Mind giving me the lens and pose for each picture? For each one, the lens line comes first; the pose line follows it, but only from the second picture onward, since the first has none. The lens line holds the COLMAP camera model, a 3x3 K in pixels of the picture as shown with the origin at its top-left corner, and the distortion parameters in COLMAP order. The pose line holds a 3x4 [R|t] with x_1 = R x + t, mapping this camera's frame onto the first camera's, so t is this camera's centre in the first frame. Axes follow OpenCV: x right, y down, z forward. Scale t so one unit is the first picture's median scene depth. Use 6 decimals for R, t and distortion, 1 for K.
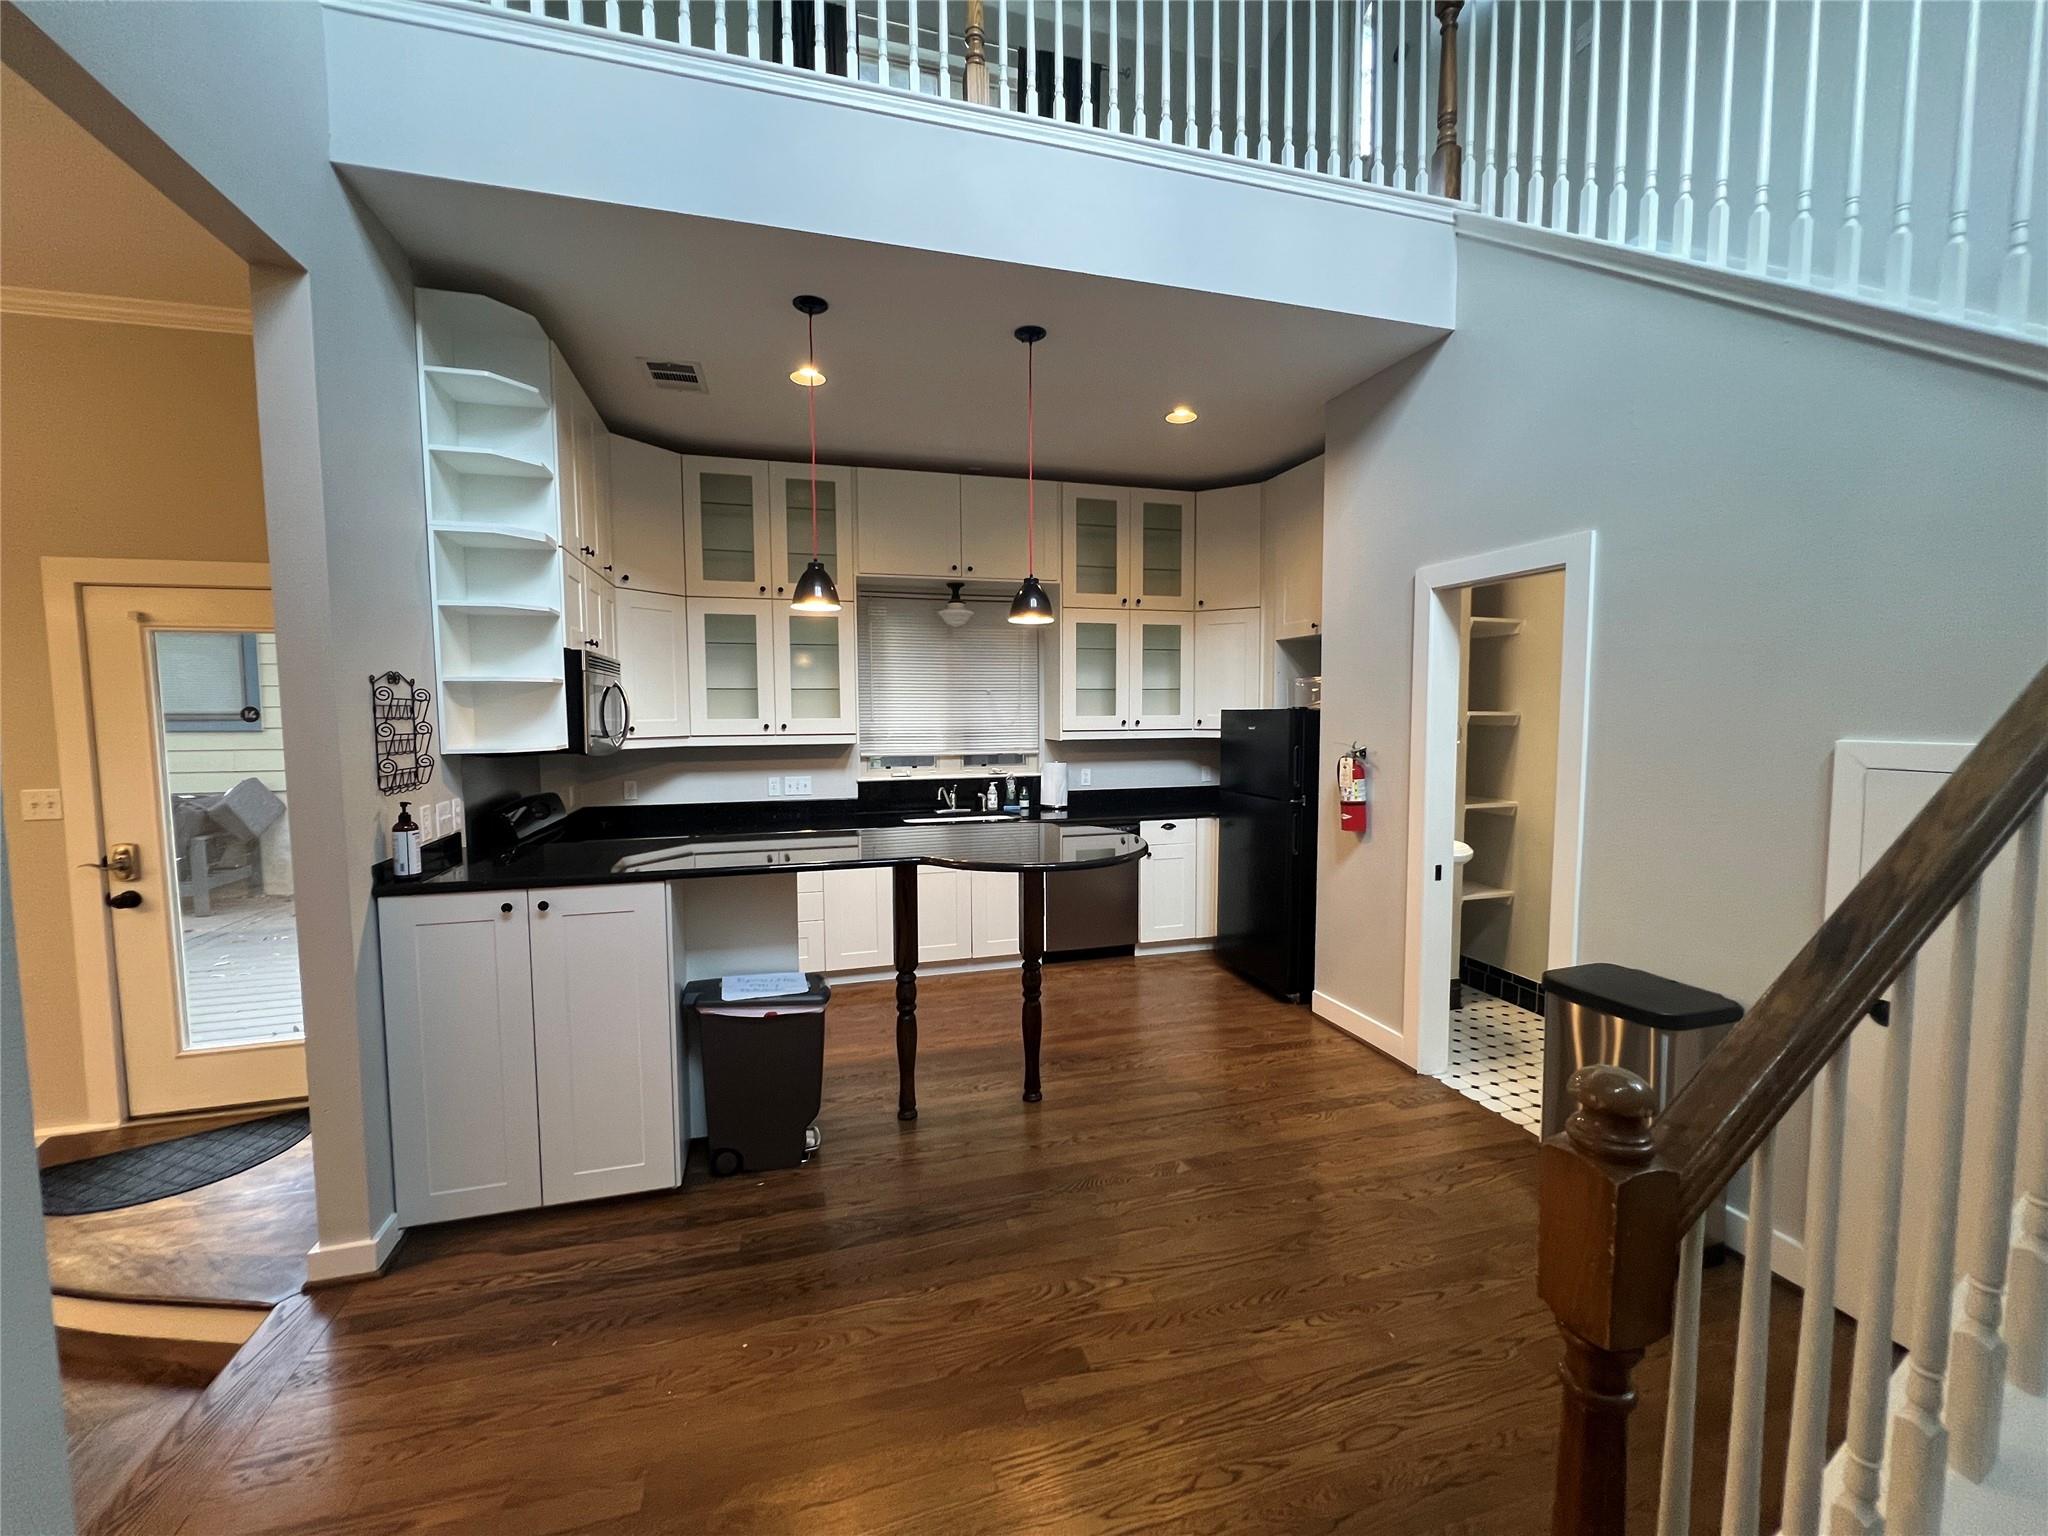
lens RADIAL K [[820.8, 0, 1024.0], [0, 820.8, 768.0], [0, 0, 1]] dist [-0.000354, 0.000121]
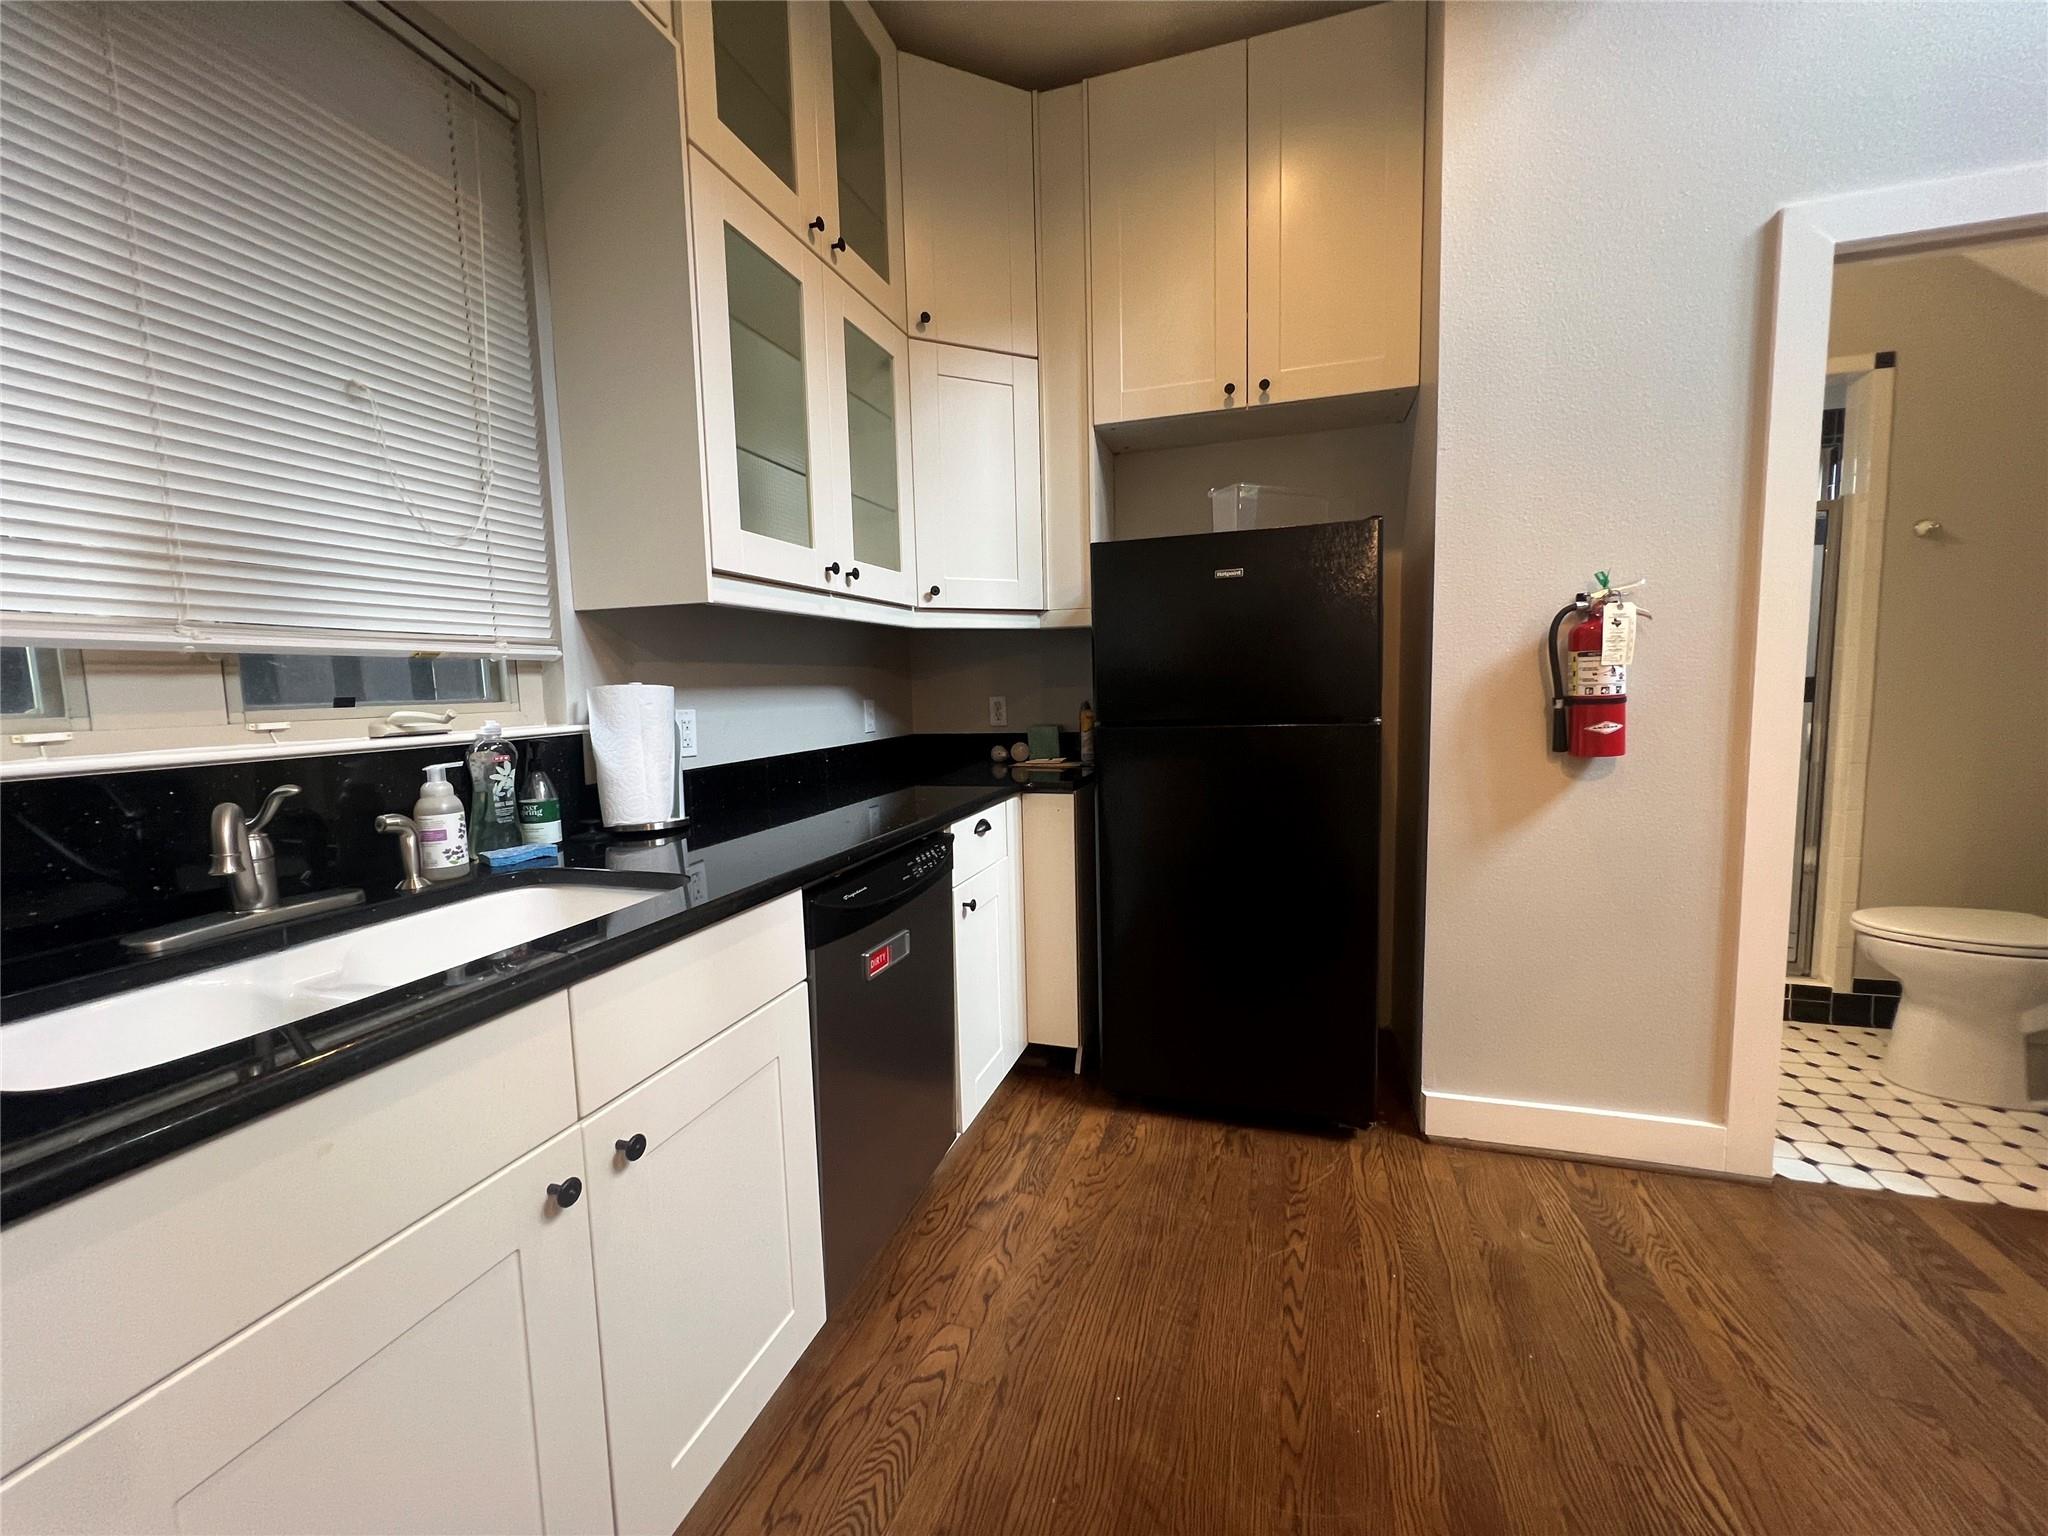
lens RADIAL K [[820.7, 0, 1019.9], [0, 820.7, 765.6], [0, 0, 1]] dist [-0.000102, 0.000311]
pose [[0.560338, -0.091025, 0.823247, -0.147392], [0.083284, 0.995097, 0.053339, 0.020017], [-0.824066, 0.038675, 0.565172, 0.746592]]
